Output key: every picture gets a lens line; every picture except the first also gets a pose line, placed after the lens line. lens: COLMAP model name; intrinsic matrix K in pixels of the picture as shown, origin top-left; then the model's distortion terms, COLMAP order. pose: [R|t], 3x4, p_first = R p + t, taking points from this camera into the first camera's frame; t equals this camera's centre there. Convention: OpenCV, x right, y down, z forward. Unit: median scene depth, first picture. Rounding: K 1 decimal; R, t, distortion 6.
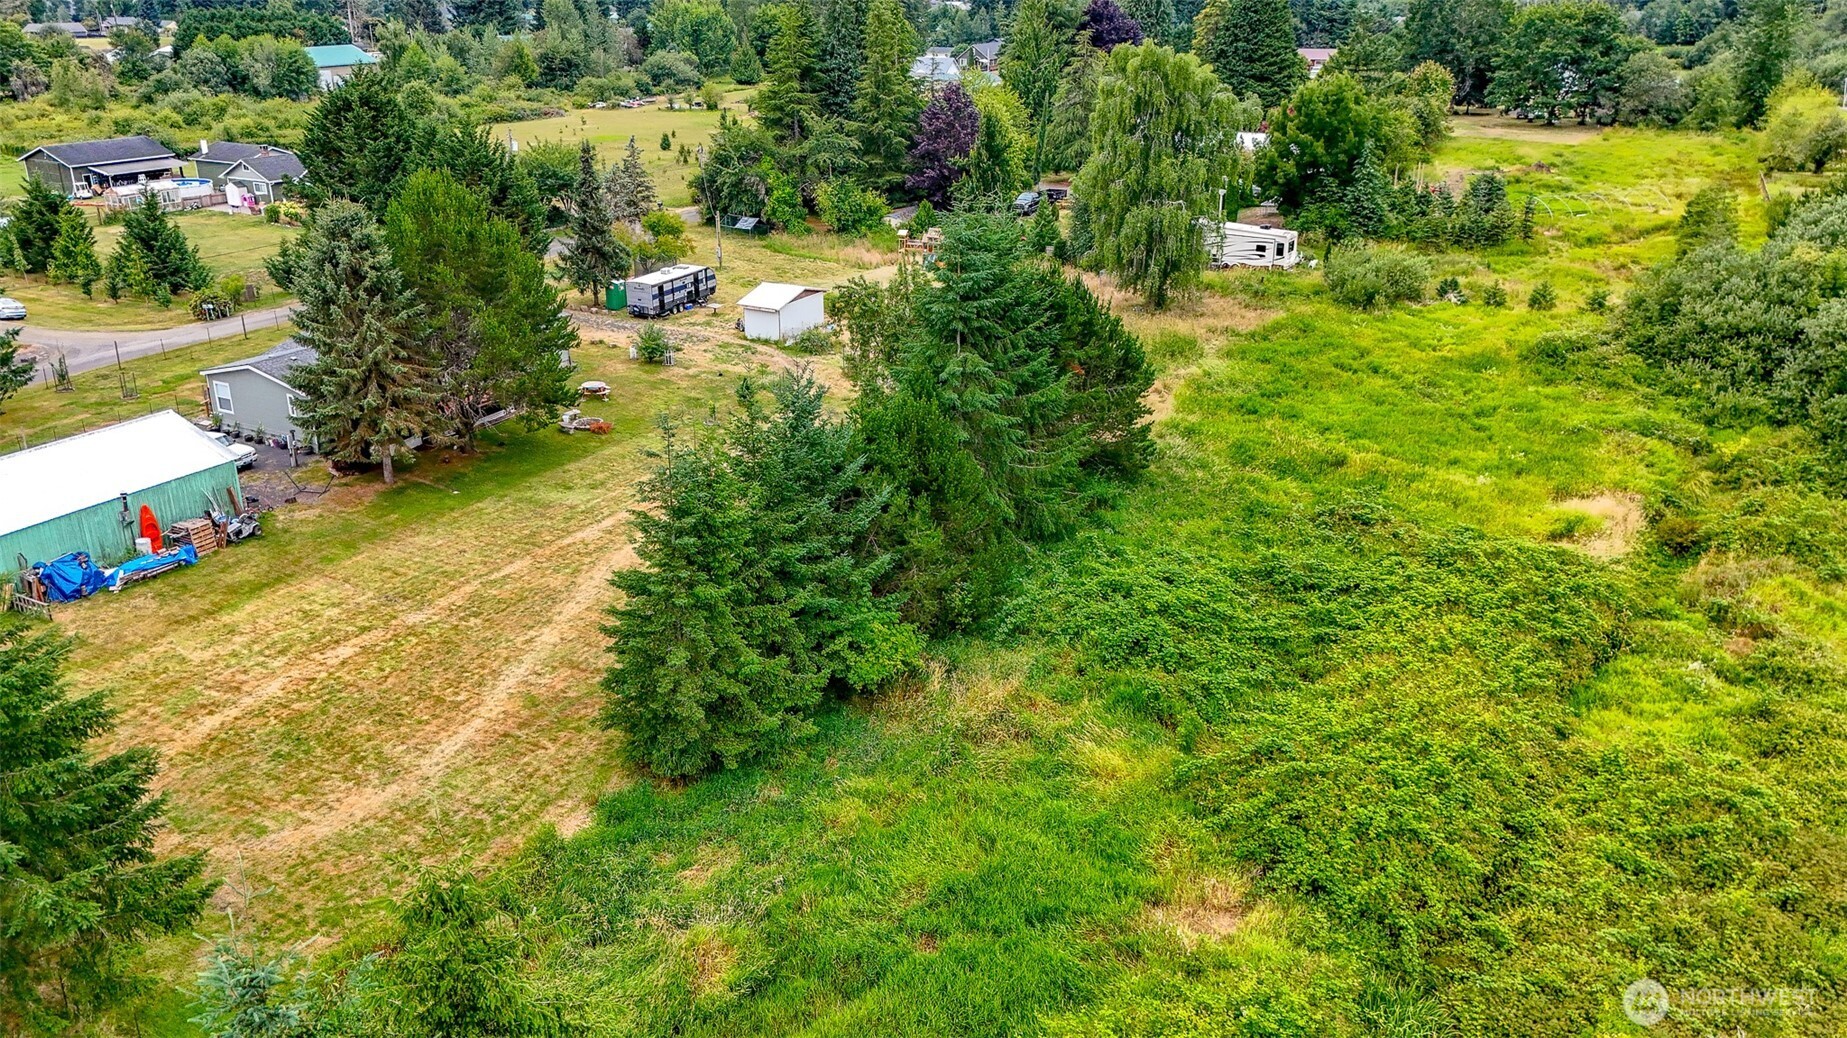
lens RADIAL K [[1353.7, 0, 914.1], [0, 1353.7, 494.2], [0, 0, 1]] dist [0.083782, -0.085513]
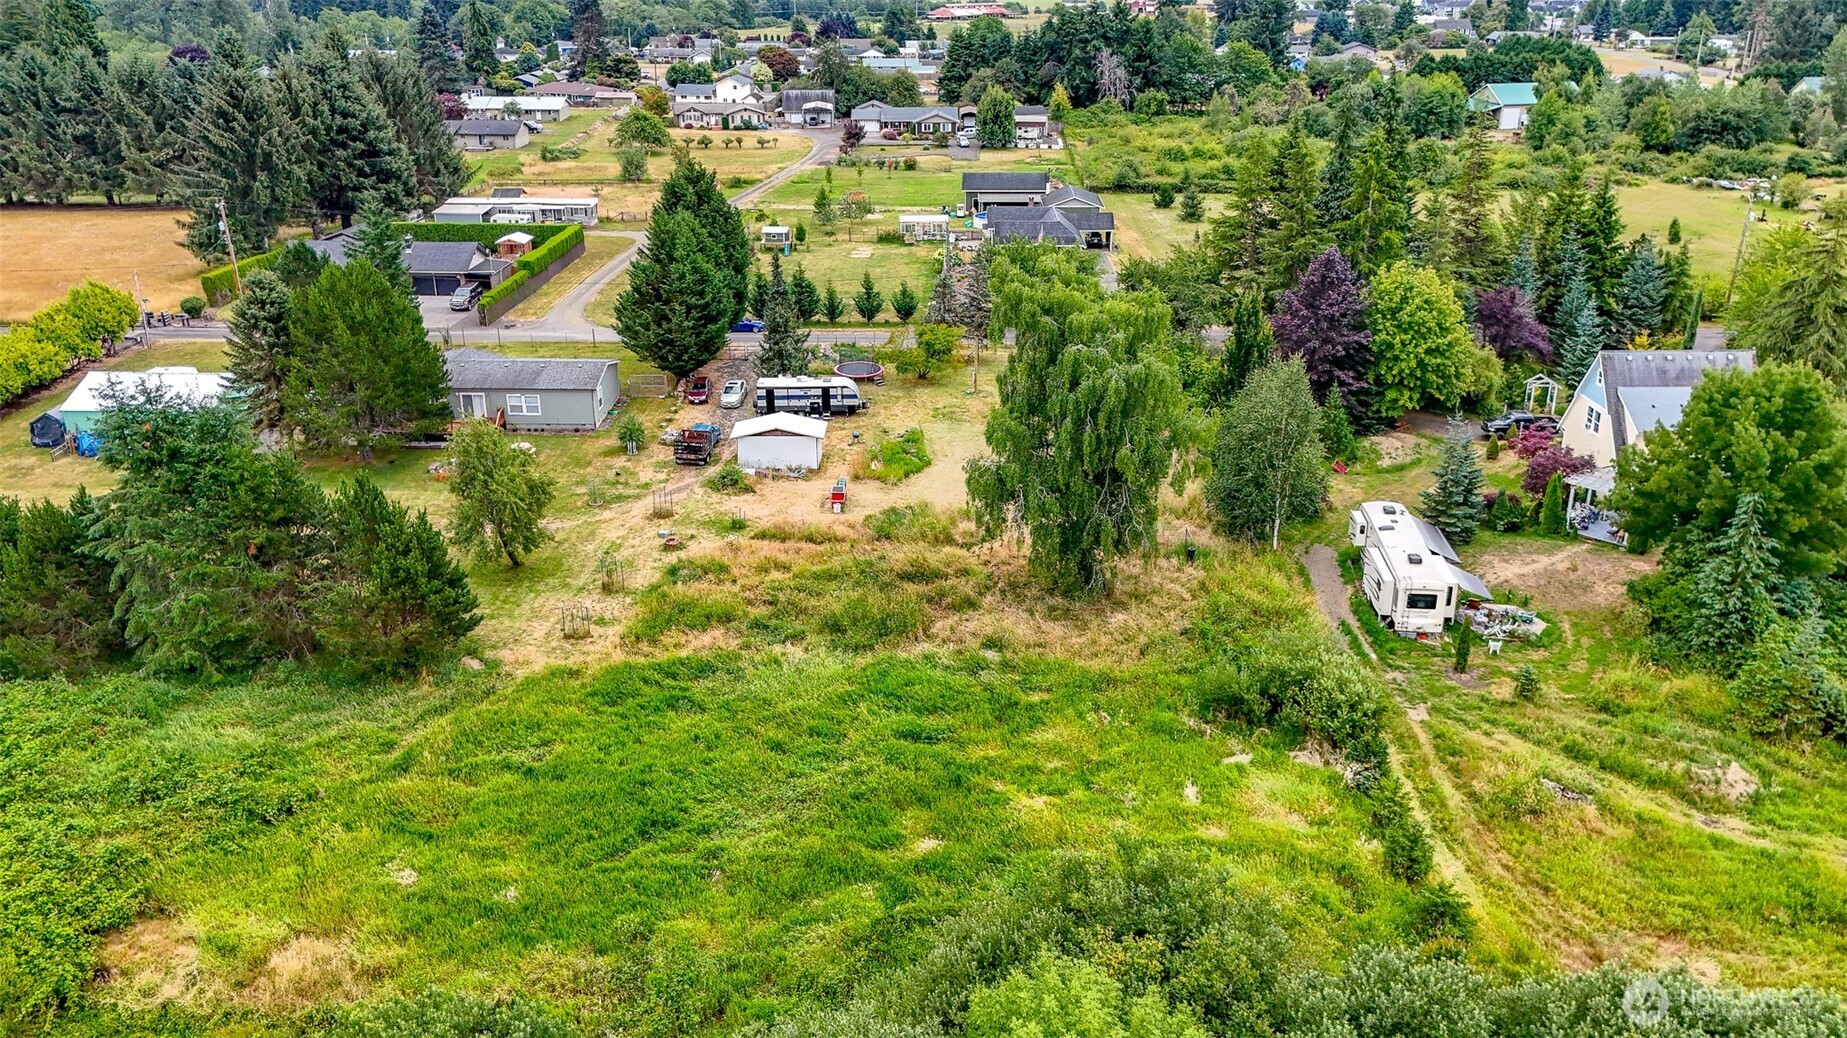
lens RADIAL K [[1353.7, 0, 924.5], [0, 1353.7, 481.5], [0, 0, 1]] dist [0.083782, -0.085513]
pose [[0.458907, 0.320948, -0.828491, 0.631518], [-0.315261, 0.930622, 0.185886, -0.259050], [0.830671, 0.175886, 0.528252, 0.431465]]
